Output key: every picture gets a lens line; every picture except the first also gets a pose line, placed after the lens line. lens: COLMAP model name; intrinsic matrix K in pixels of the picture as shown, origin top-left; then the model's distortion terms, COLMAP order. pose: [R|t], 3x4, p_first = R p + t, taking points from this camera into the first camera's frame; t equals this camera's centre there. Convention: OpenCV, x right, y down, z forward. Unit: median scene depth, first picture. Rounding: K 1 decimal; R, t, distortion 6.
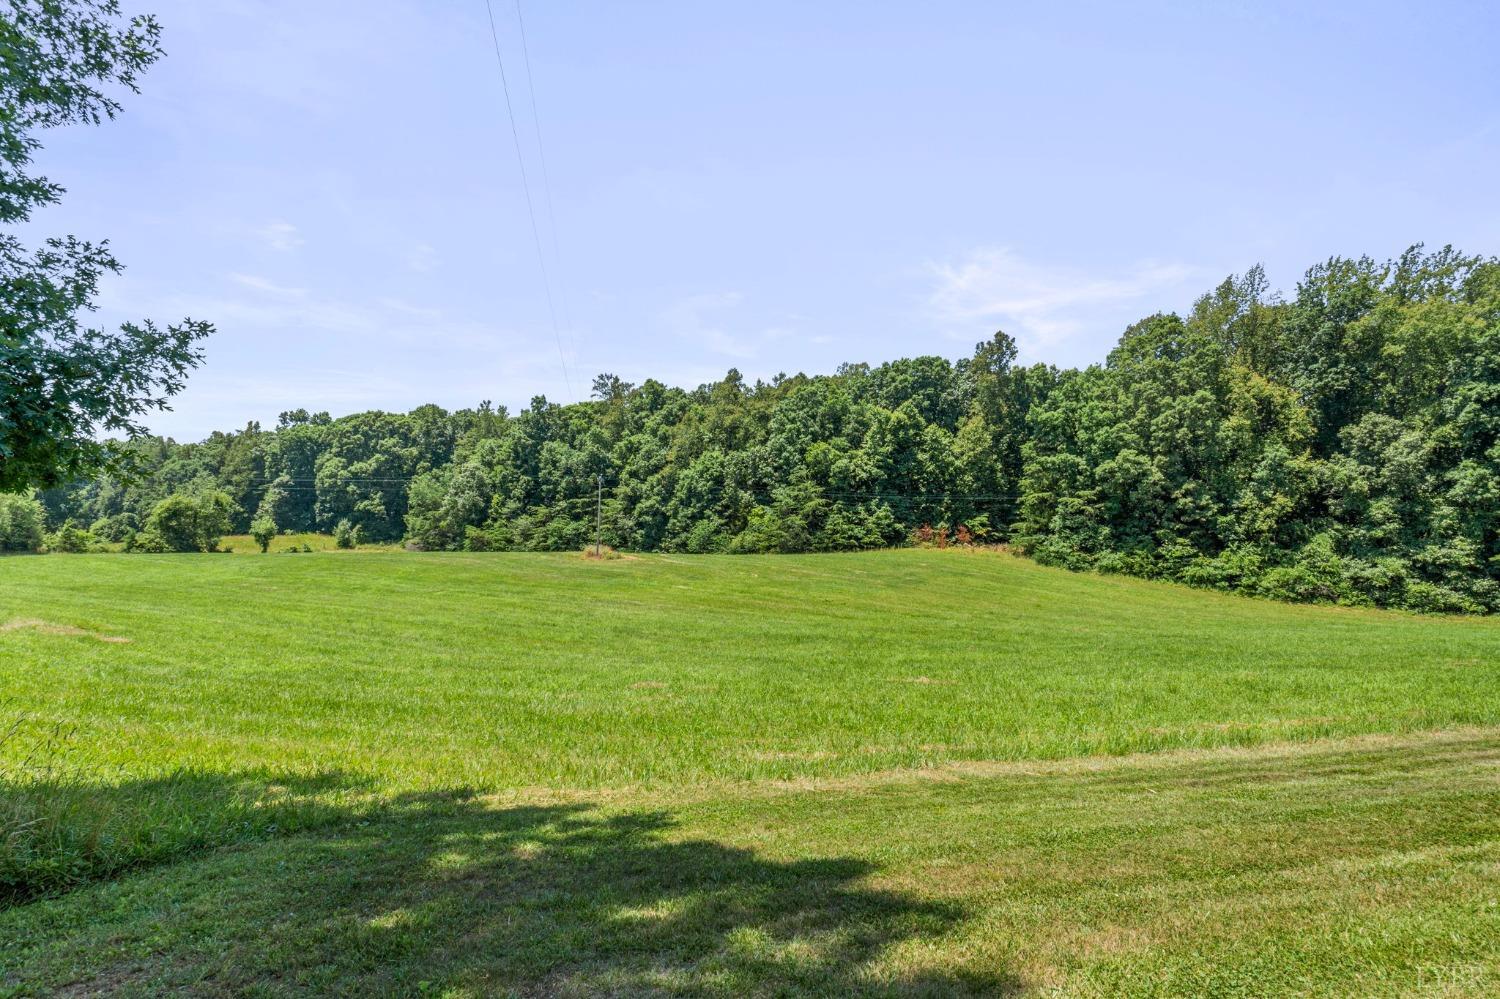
lens RADIAL K [[795.4, 0, 755.0], [0, 795.4, 497.7], [0, 0, 1]] dist [-0.002615, -0.000076]
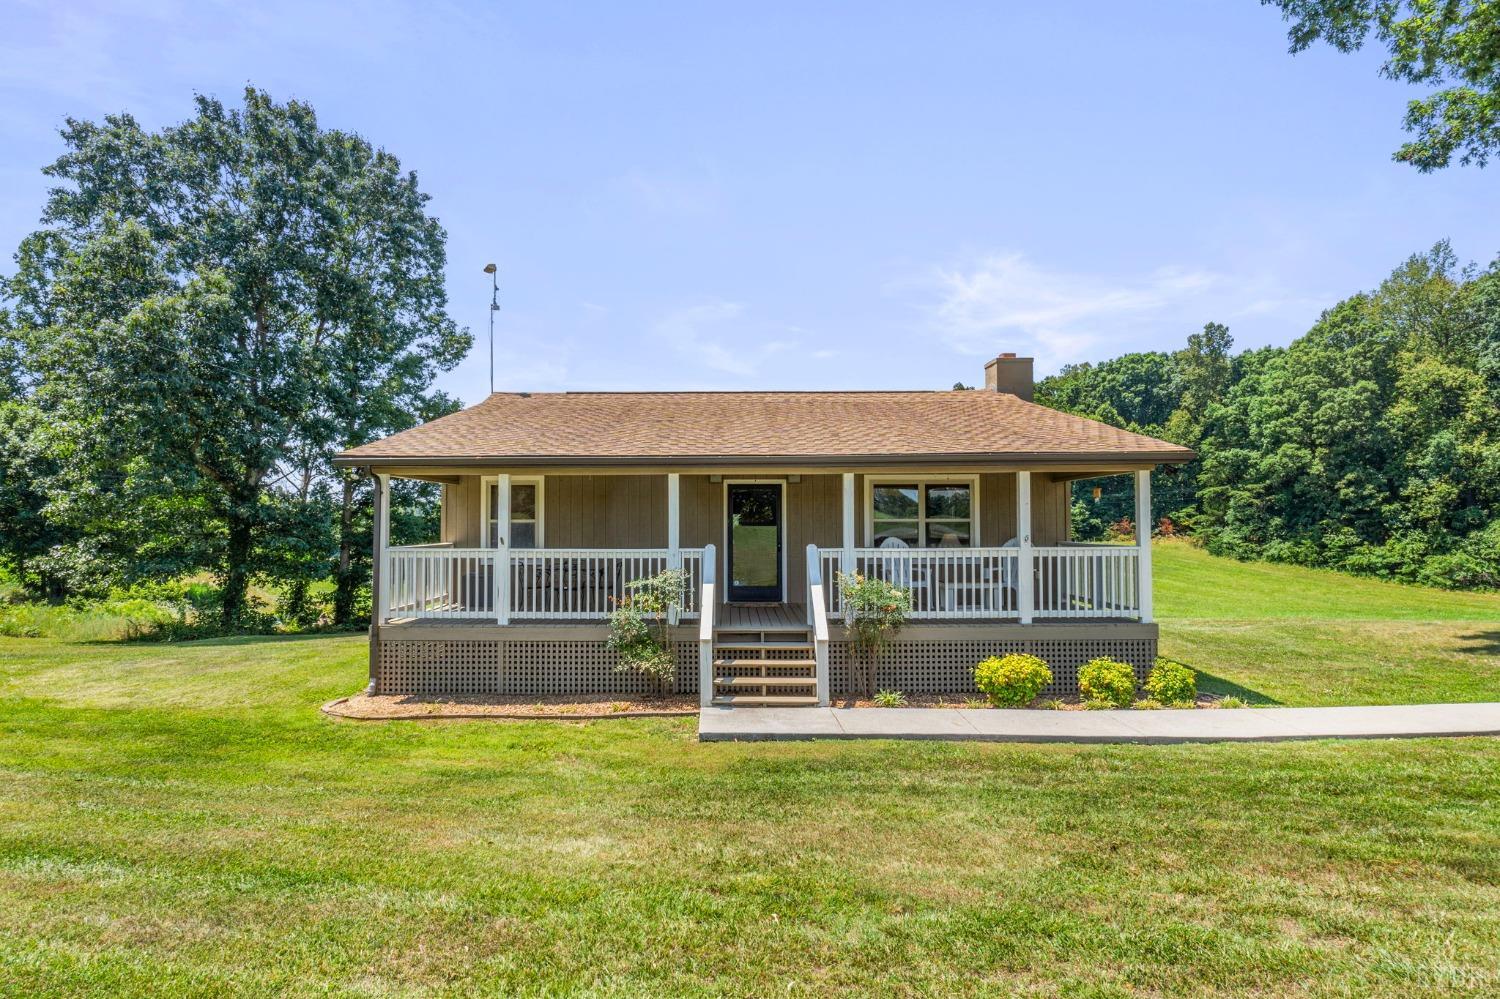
lens RADIAL K [[824.9, 0, 739.3], [0, 824.9, 504.5], [0, 0, 1]] dist [-0.000774, -0.001329]
pose [[0.901904, -0.049576, -0.429083, 0.230921], [0.061306, 0.998027, 0.013549, -0.032750], [0.427564, -0.038526, 0.903164, -0.233638]]
